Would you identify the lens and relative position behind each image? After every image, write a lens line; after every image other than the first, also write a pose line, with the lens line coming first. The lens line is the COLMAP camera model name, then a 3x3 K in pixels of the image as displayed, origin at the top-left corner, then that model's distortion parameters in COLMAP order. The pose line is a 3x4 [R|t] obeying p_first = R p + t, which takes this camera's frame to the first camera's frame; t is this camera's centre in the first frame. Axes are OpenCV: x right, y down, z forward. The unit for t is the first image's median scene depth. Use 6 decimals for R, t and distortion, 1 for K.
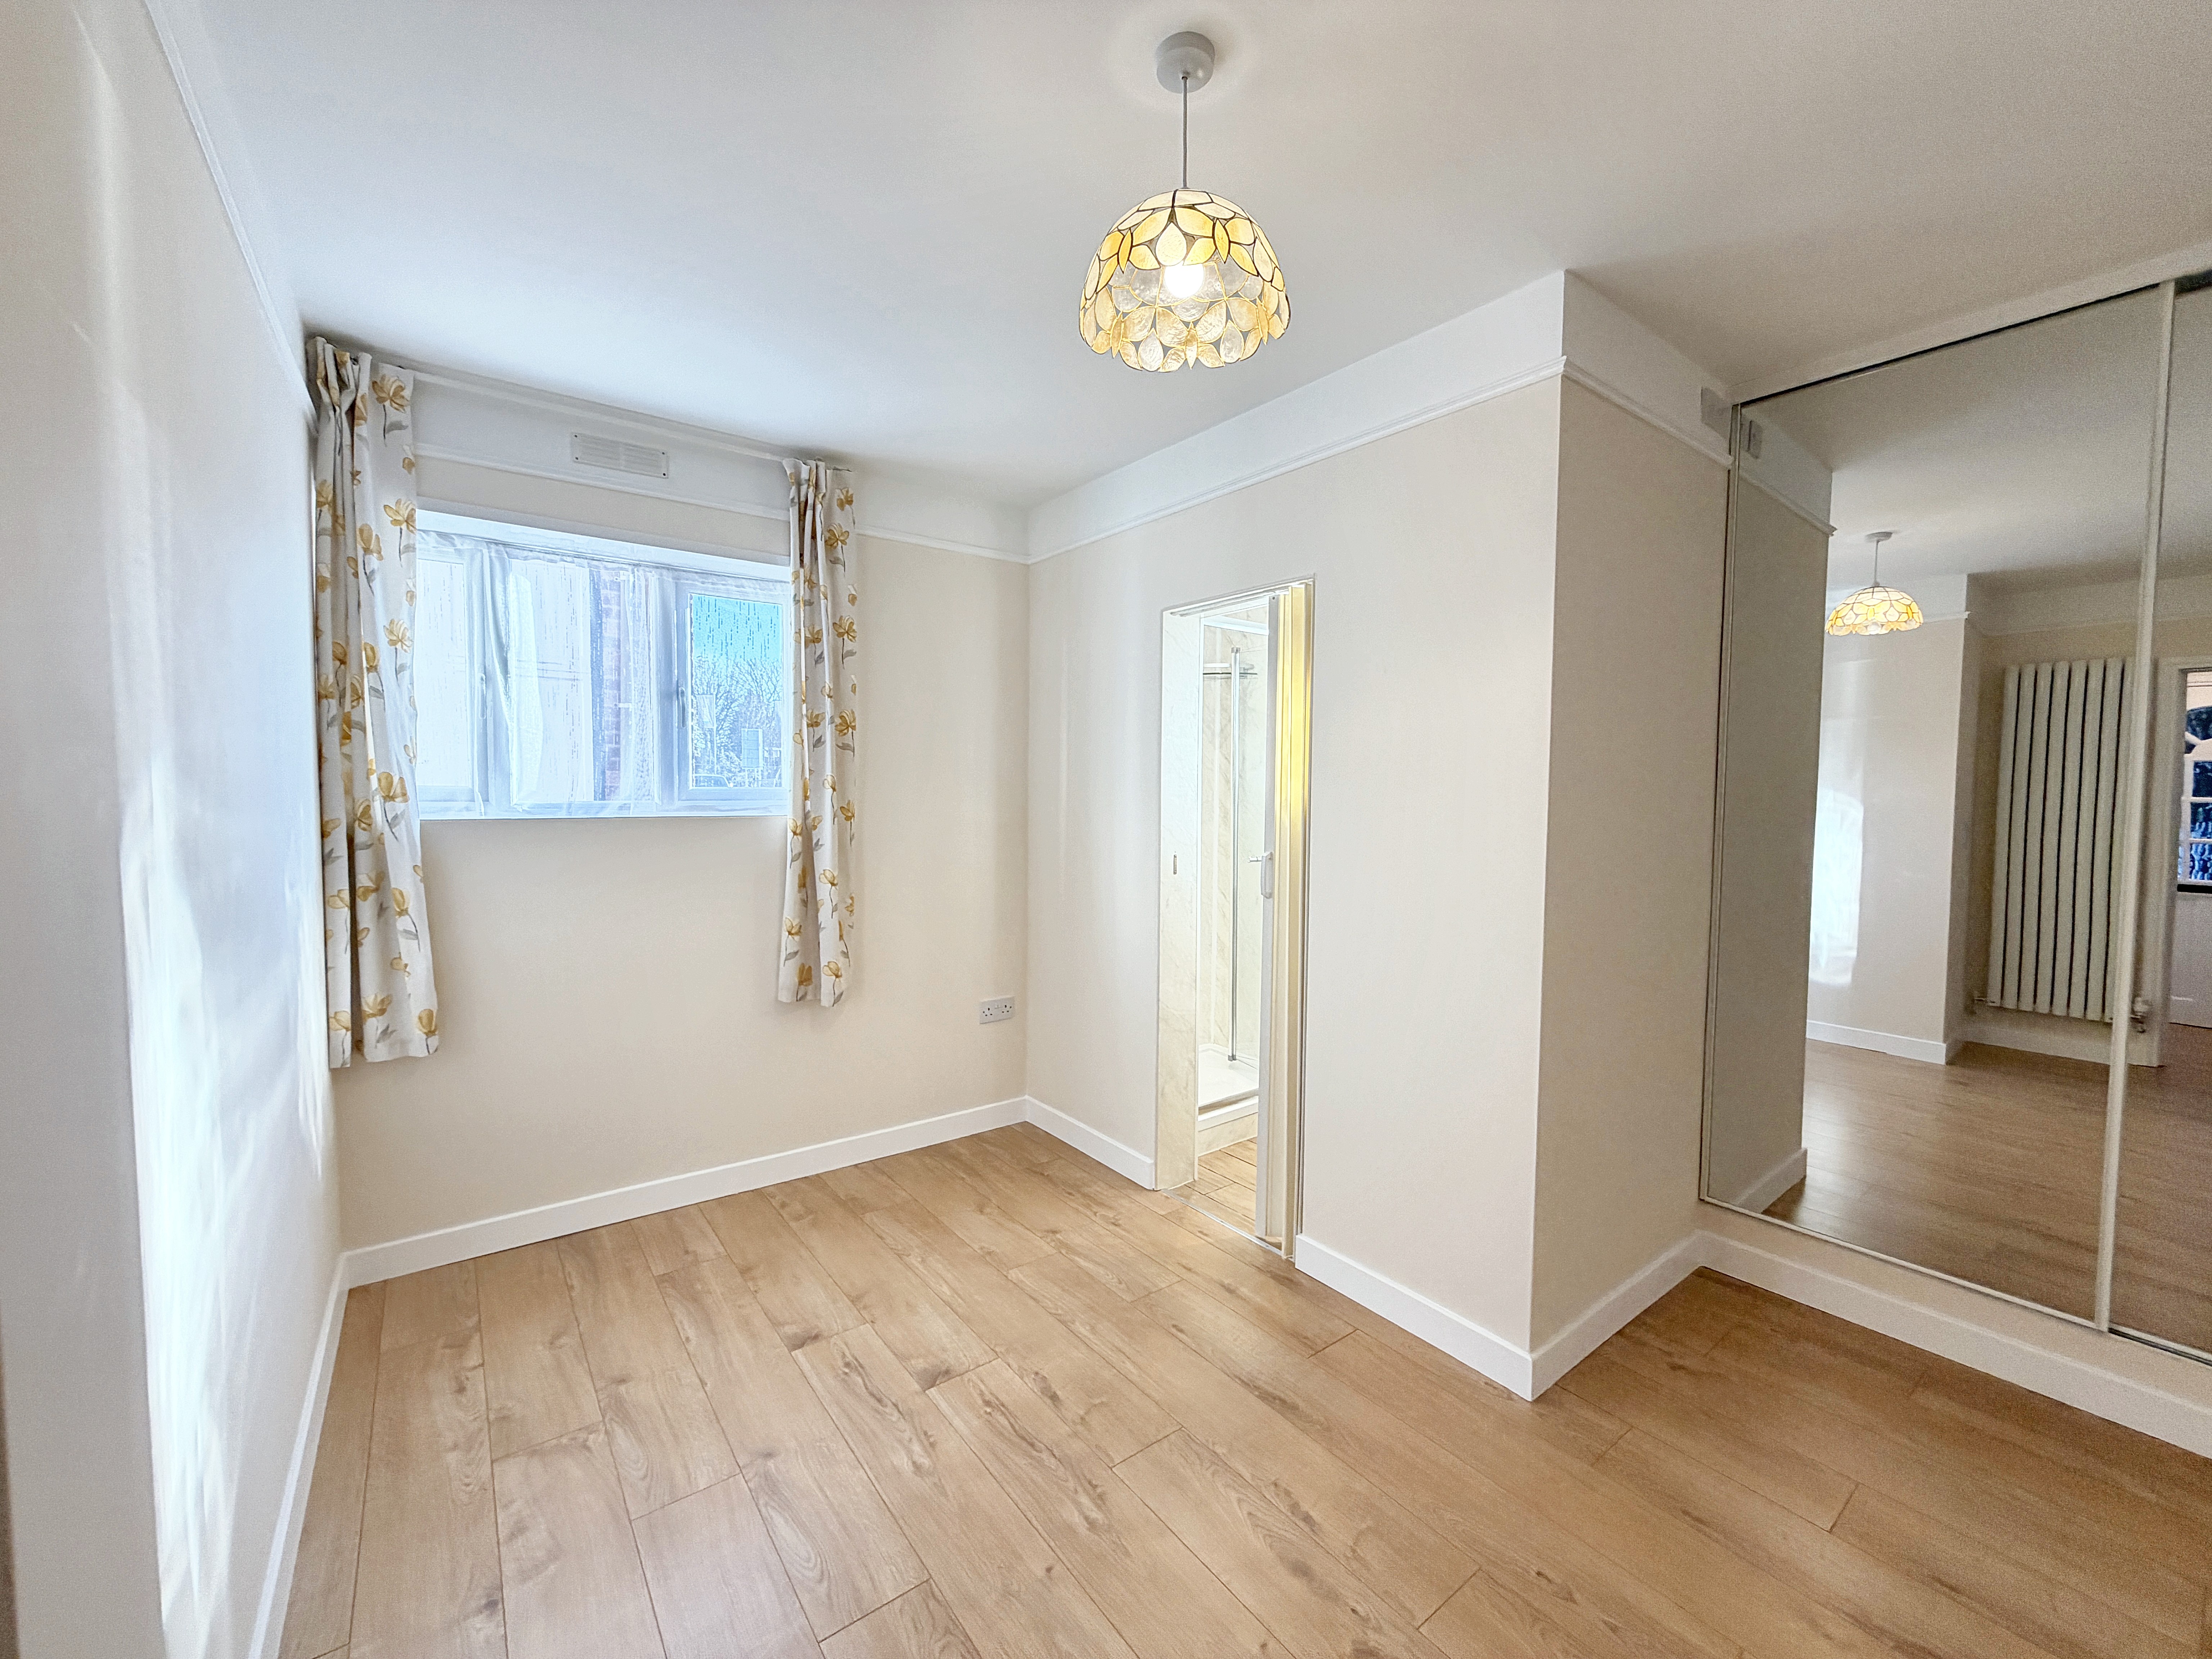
lens RADIAL K [[876.5, 0, 1100.9], [0, 876.5, 828.9], [0, 0, 1]] dist [-0.002628, 0.000303]
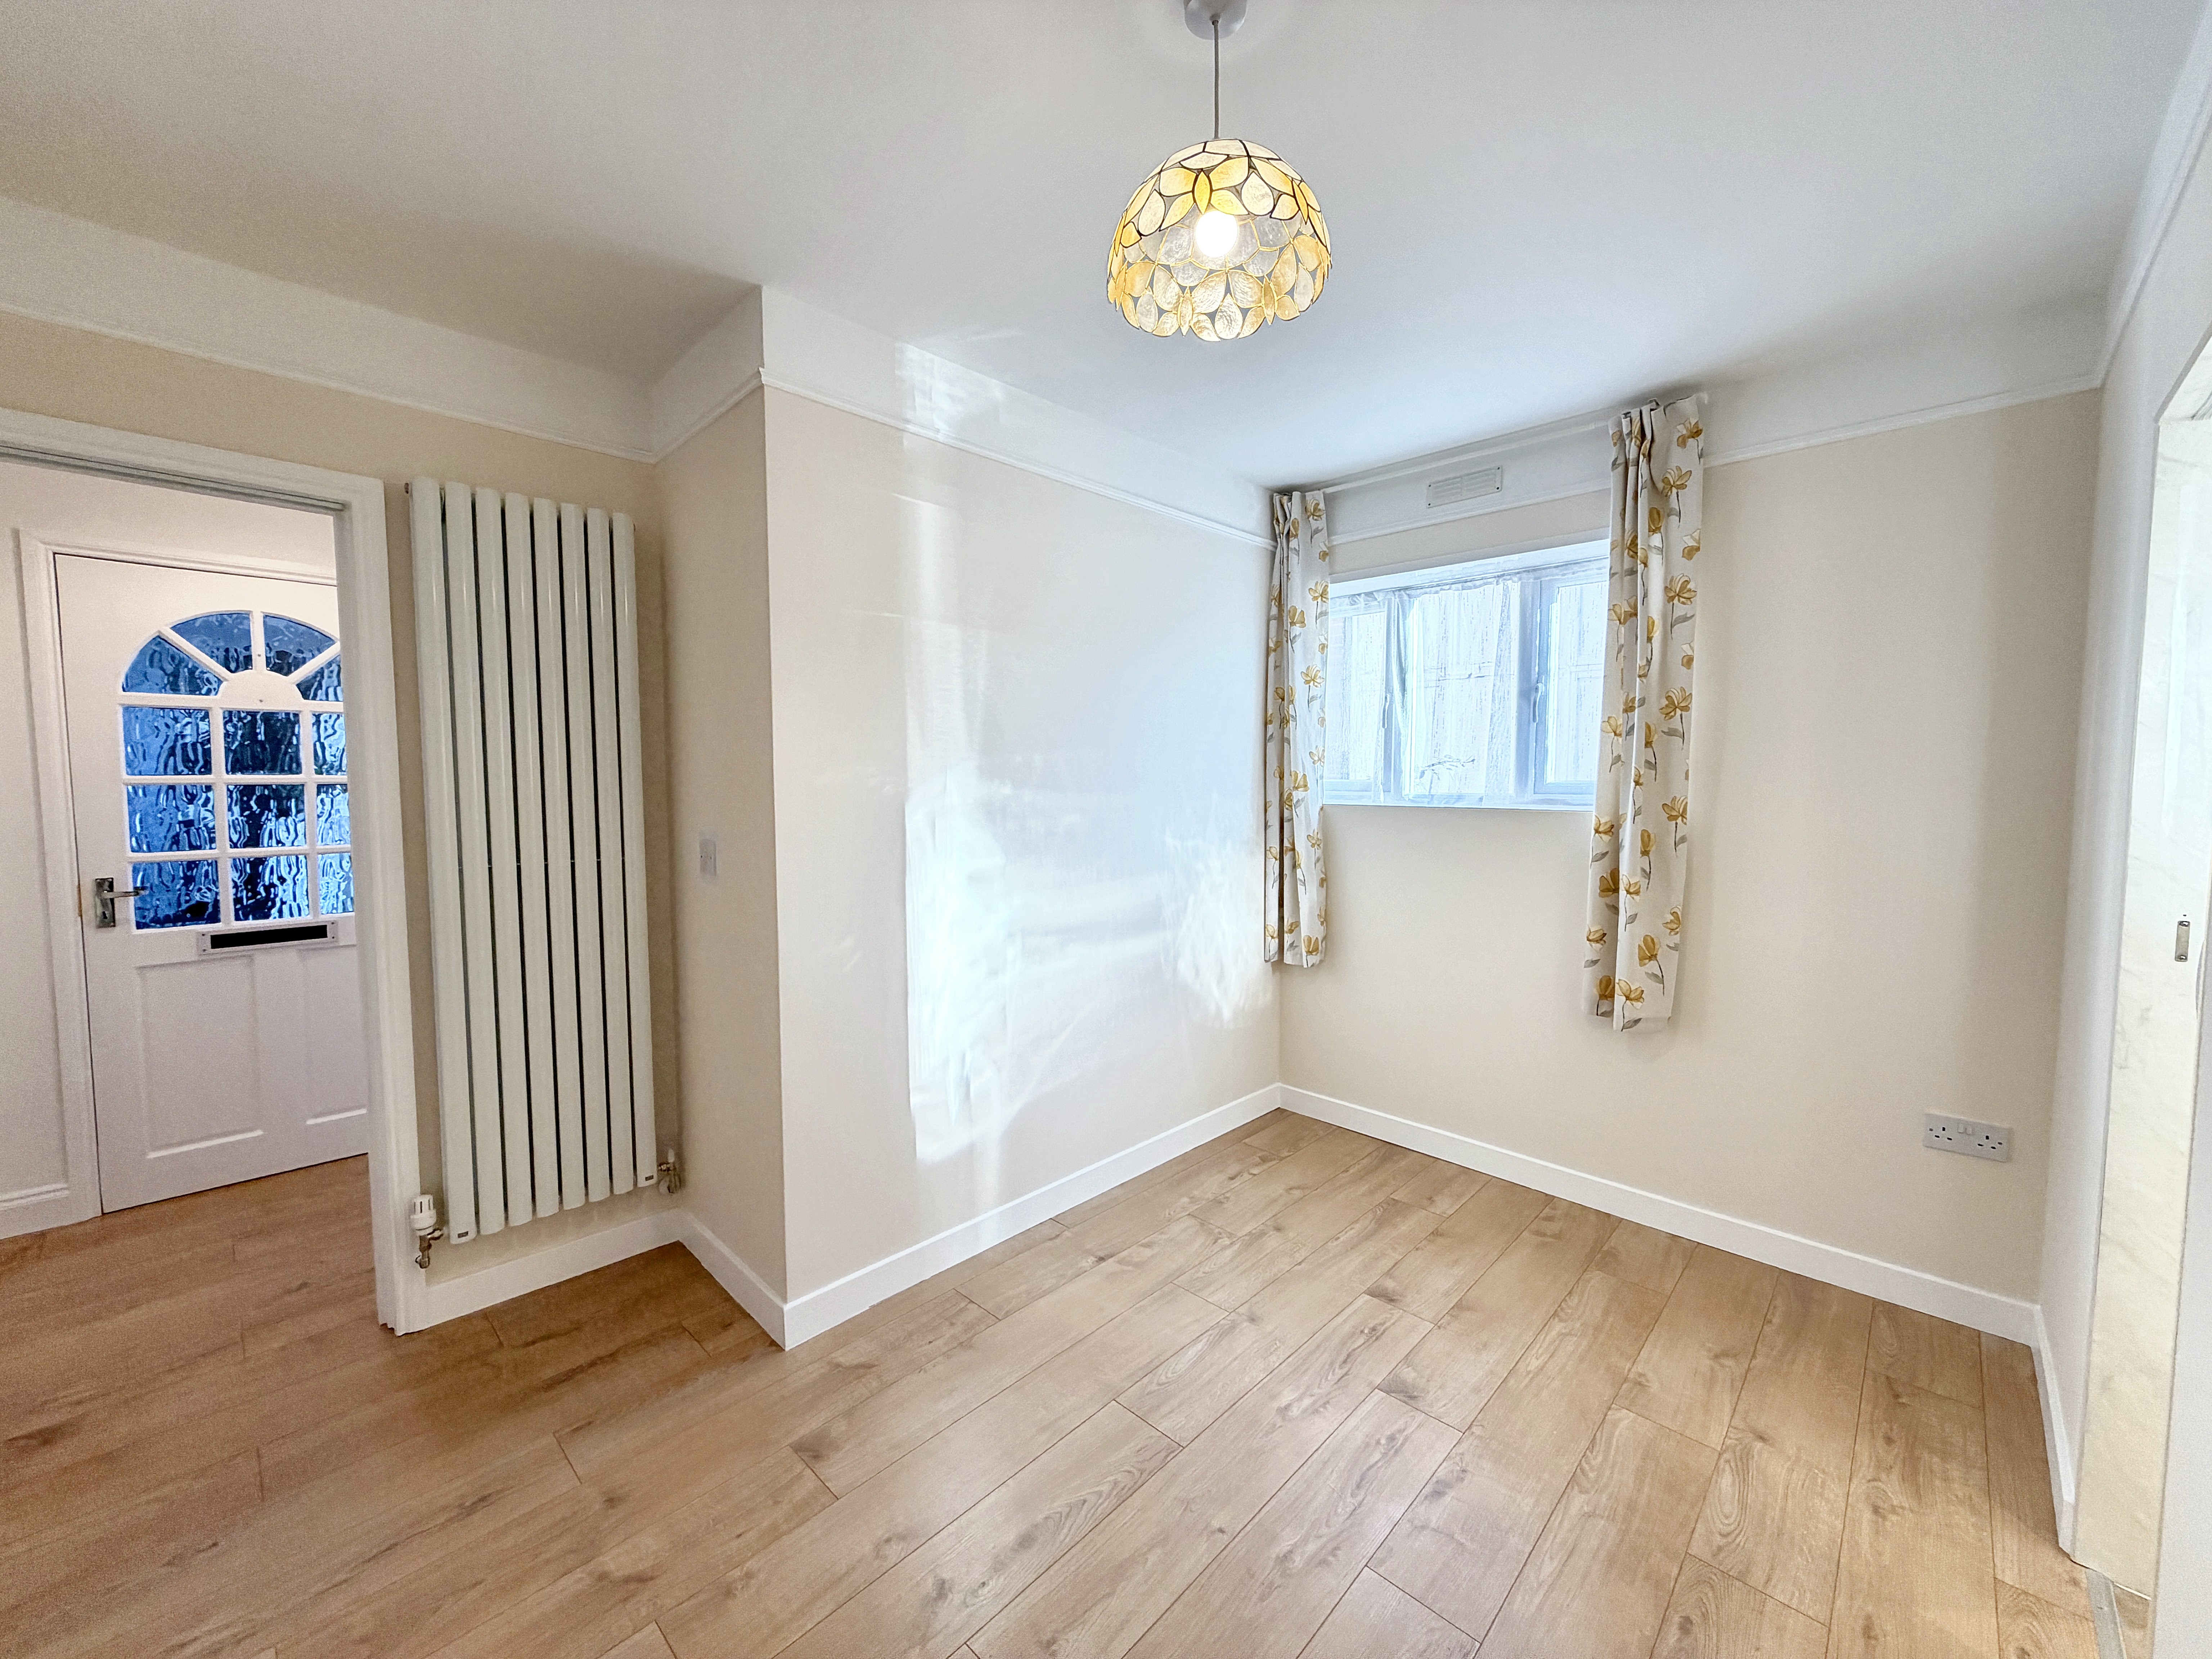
lens RADIAL K [[876.5, 0, 1102.1], [0, 876.5, 828.9], [0, 0, 1]] dist [-0.002628, 0.000303]
pose [[0.157225, 0.053425, -0.986117, 0.583887], [-0.046486, 0.997829, 0.046648, -0.019700], [0.986468, 0.038506, 0.159367, 0.427822]]
